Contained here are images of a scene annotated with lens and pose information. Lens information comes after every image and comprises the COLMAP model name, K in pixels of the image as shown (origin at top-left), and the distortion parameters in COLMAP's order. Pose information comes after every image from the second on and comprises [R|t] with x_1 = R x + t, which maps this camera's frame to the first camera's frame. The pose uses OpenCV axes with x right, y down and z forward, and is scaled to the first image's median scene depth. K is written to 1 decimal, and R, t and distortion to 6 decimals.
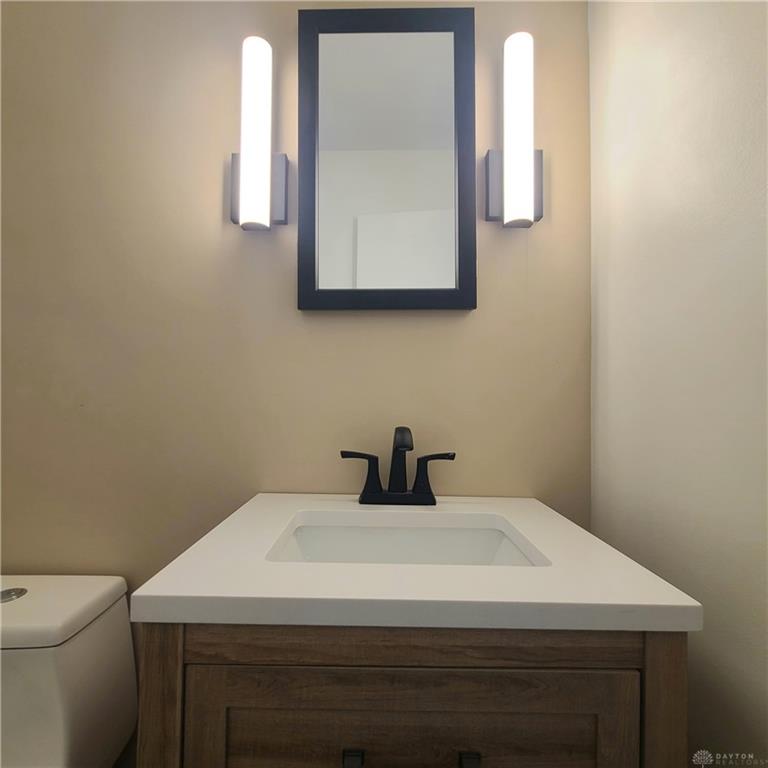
lens RADIAL K [[419.1, 0, 381.7], [0, 419.1, 386.9], [0, 0, 1]] dist [-0.001476, -0.002305]
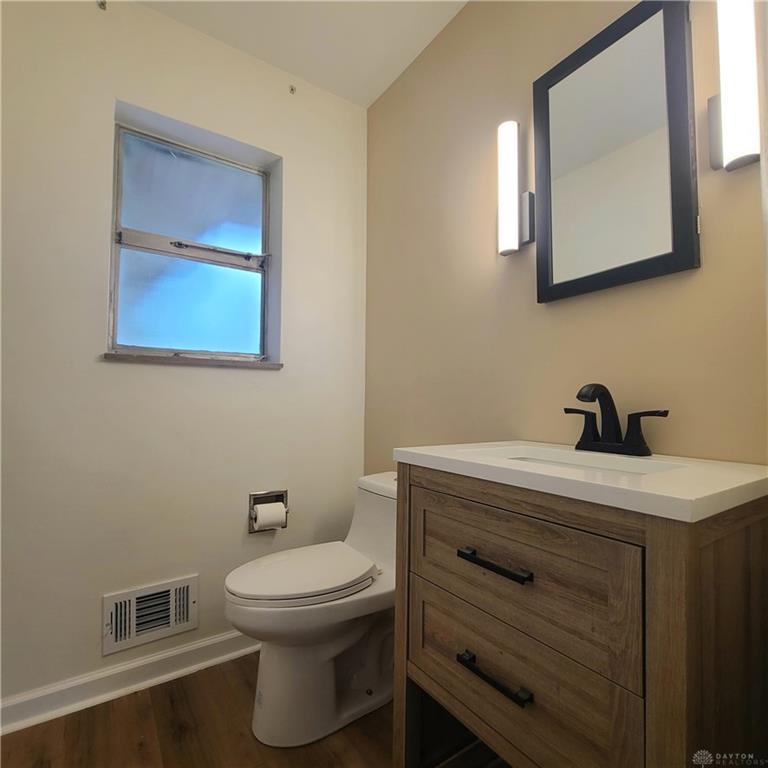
lens RADIAL K [[419.1, 0, 383.6], [0, 419.1, 385.0], [0, 0, 1]] dist [-0.001476, -0.002305]
pose [[0.567006, -0.046048, -0.822425, 1.220849], [0.022378, 0.998929, -0.040503, 0.235901], [0.823409, 0.004562, 0.567429, -0.324963]]
